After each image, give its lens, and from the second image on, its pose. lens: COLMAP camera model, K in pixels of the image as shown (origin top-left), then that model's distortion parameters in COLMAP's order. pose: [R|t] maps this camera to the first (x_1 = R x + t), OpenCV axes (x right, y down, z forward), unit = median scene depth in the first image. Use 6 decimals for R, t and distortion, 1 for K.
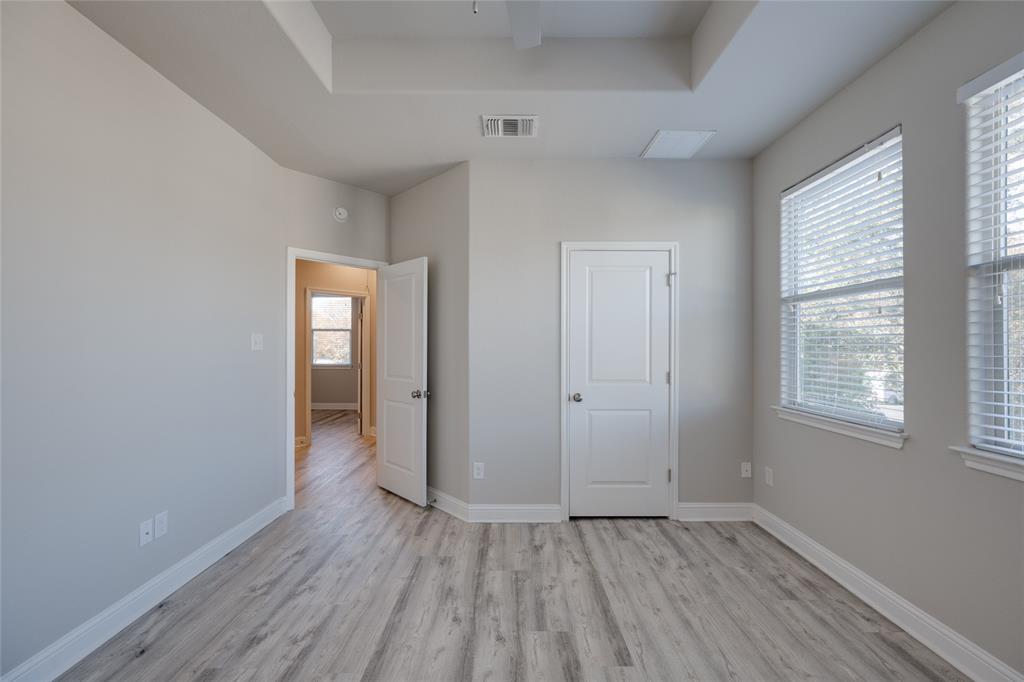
lens RADIAL K [[426.9, 0, 515.7], [0, 426.9, 343.4], [0, 0, 1]] dist [0.001497, -0.000189]
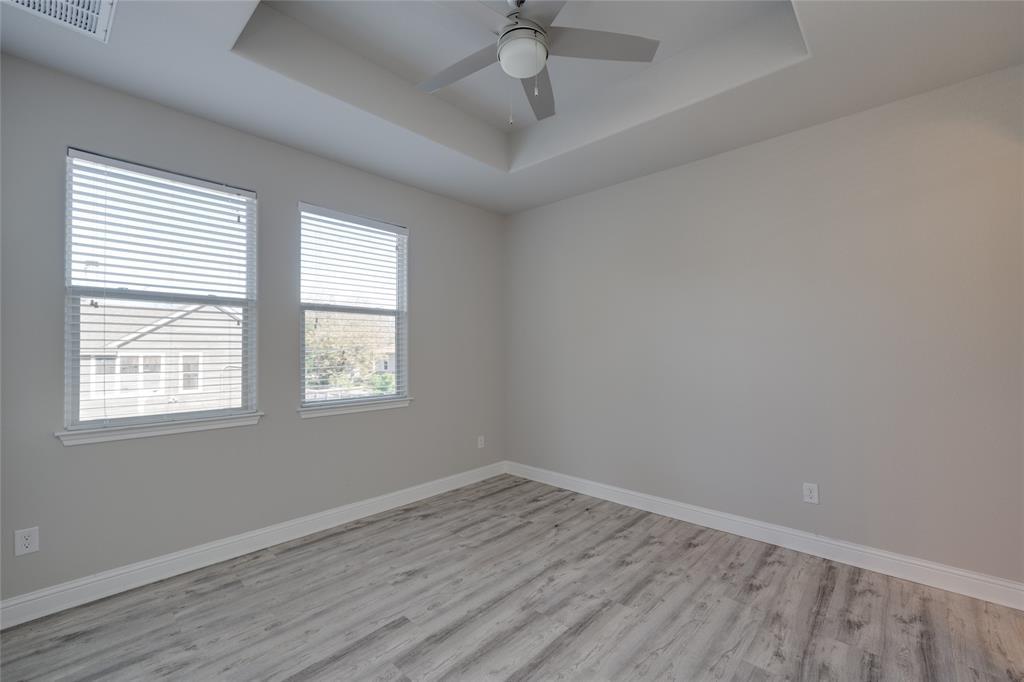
lens RADIAL K [[473.0, 0, 512.0], [0, 473.0, 341.0], [0, 0, 1]] dist [0.000041, 0.000030]
pose [[-0.752857, 0.016500, 0.657978, -0.664082], [-0.000371, 0.999675, -0.025494, 0.015646], [-0.658184, -0.019437, -0.752606, 1.439120]]
